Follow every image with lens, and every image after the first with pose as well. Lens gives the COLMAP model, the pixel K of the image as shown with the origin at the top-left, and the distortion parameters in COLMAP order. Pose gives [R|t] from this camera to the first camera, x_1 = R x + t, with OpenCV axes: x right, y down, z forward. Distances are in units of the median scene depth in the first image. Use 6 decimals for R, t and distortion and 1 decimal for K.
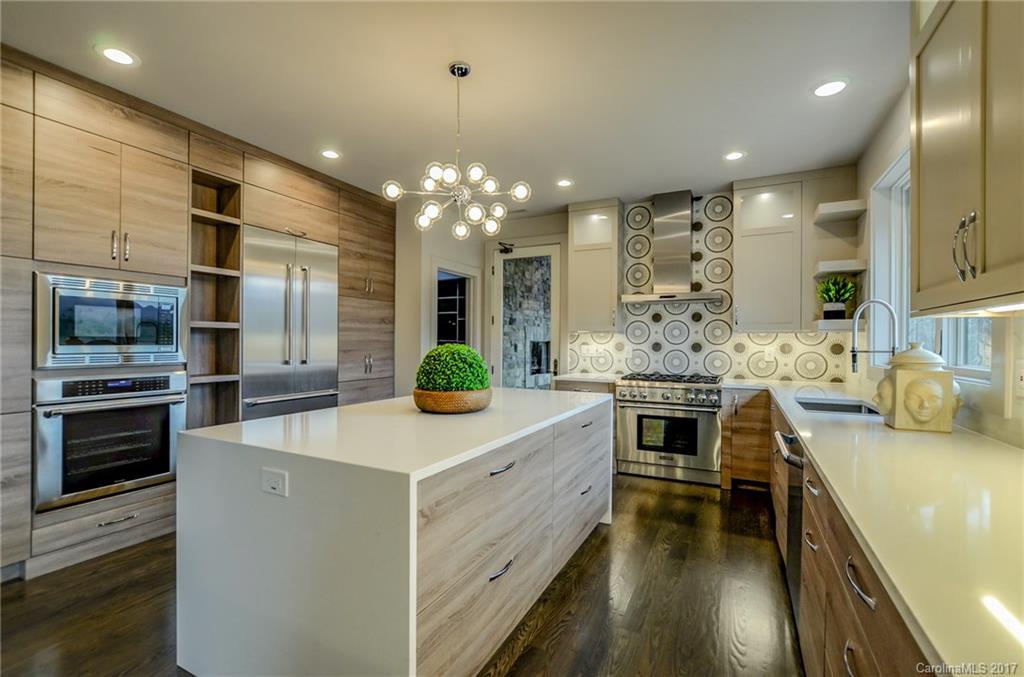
lens RADIAL K [[464.1, 0, 511.0], [0, 464.1, 341.3], [0, 0, 1]] dist [-0.010937, 0.001628]
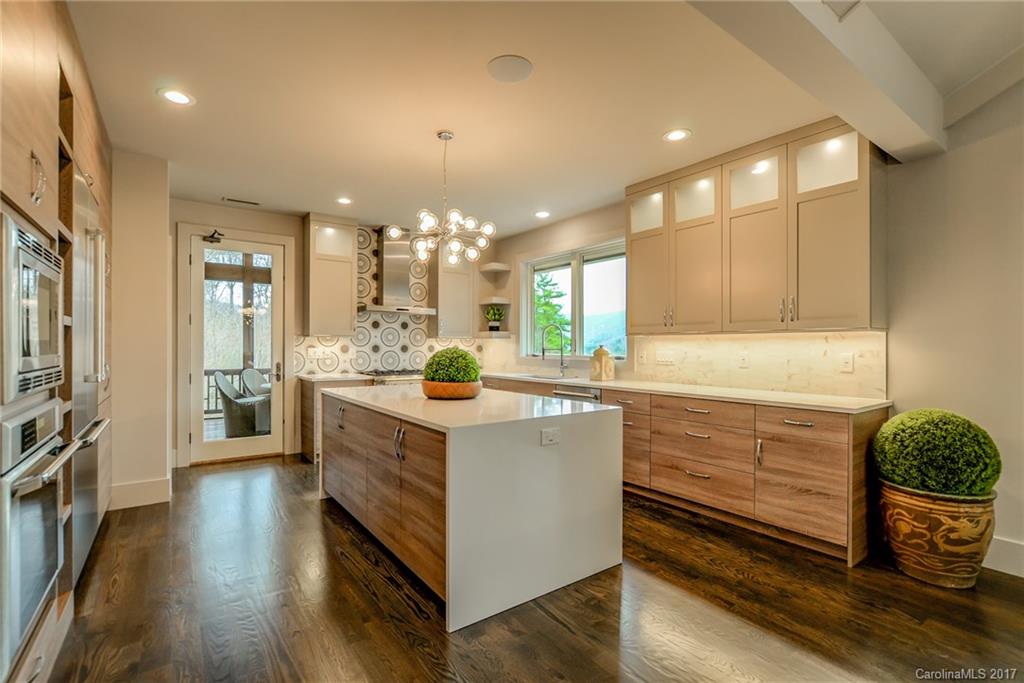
lens RADIAL K [[464.1, 0, 515.6], [0, 464.1, 344.0], [0, 0, 1]] dist [-0.010937, 0.001628]
pose [[0.450117, -0.001468, 0.892968, -0.619342], [-0.000822, 0.999998, 0.002059, -0.003073], [-0.892969, -0.001661, 0.450115, 0.123819]]
